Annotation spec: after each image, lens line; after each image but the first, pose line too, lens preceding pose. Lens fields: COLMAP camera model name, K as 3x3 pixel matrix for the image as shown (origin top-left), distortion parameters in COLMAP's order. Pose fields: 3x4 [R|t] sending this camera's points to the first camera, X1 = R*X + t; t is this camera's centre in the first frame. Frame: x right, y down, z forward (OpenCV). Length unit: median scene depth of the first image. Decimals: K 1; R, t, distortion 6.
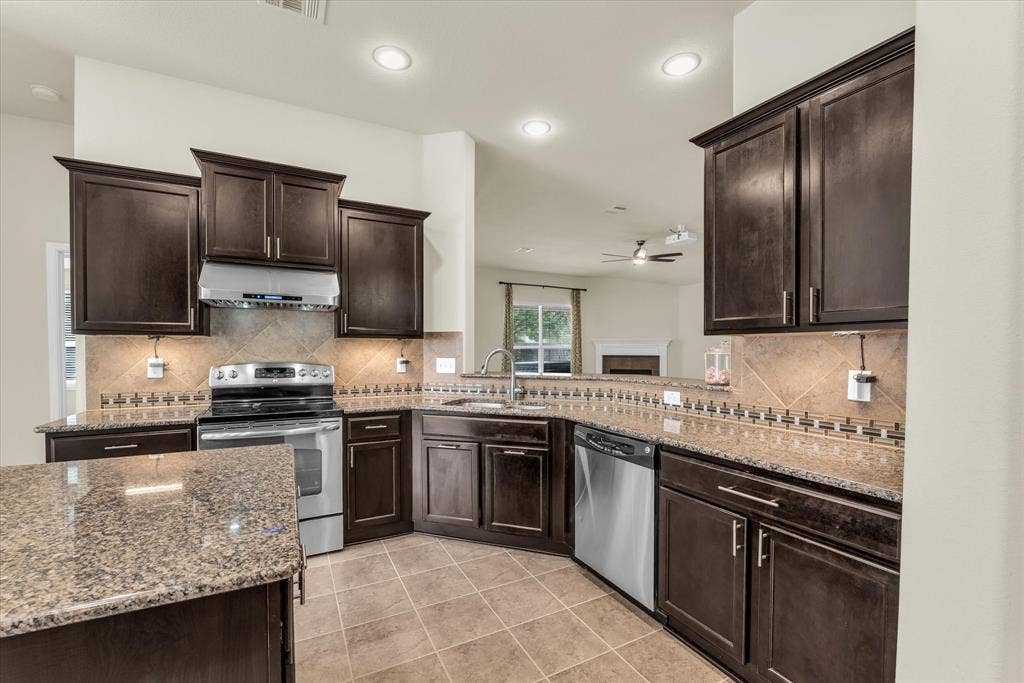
lens RADIAL K [[434.4, 0, 505.6], [0, 434.4, 350.7], [0, 0, 1]] dist [-0.001893, -0.000137]
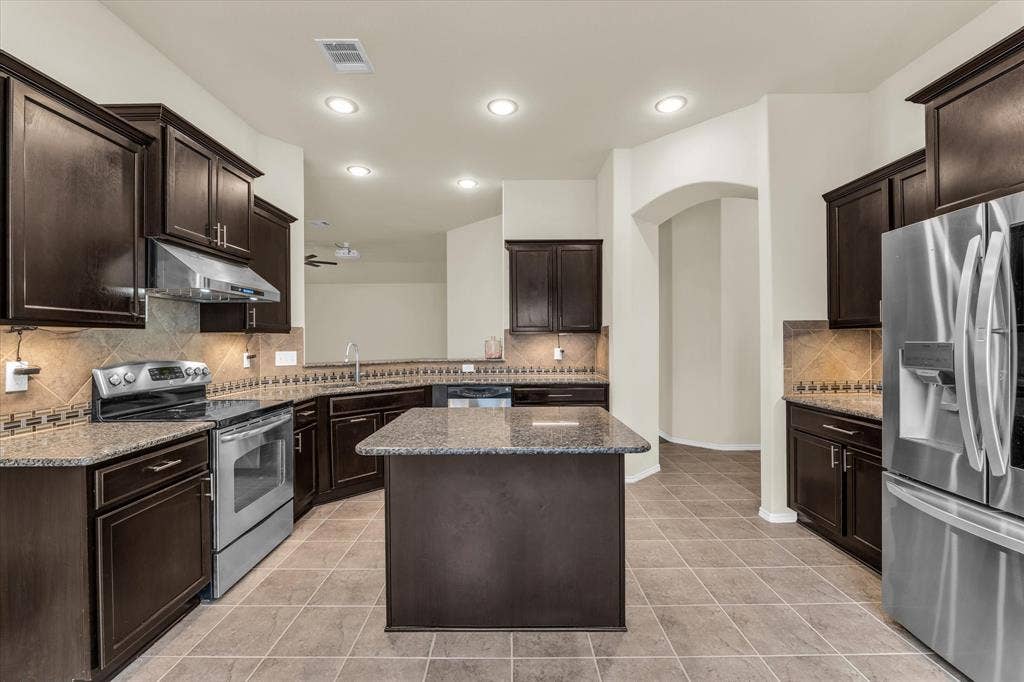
lens RADIAL K [[434.4, 0, 510.6], [0, 434.4, 340.6], [0, 0, 1]] dist [-0.001893, -0.000137]
pose [[0.453966, -0.008261, 0.890981, -0.993818], [0.014451, 0.999894, 0.001907, -0.004730], [-0.890902, 0.012010, 0.454037, 0.028165]]
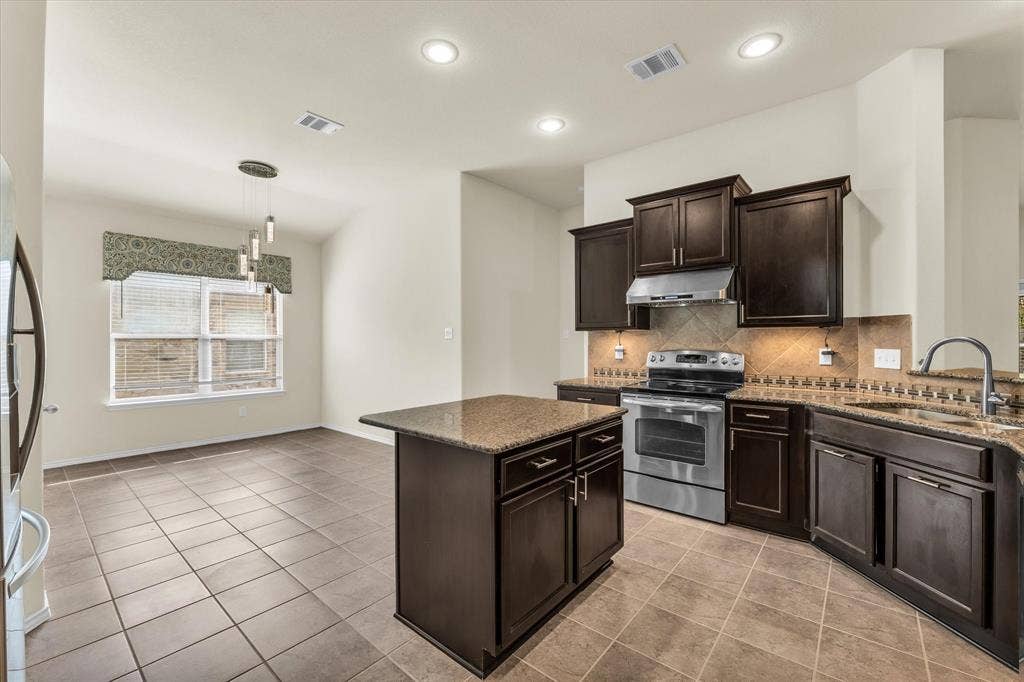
lens RADIAL K [[420.6, 0, 513.6], [0, 420.6, 336.8], [0, 0, 1]] dist [0.000753, 0.000249]
pose [[0.396525, -0.010795, -0.917960, 0.347877], [0.000733, 0.999934, -0.011442, 0.003111], [0.918024, 0.003864, 0.396507, 0.092925]]
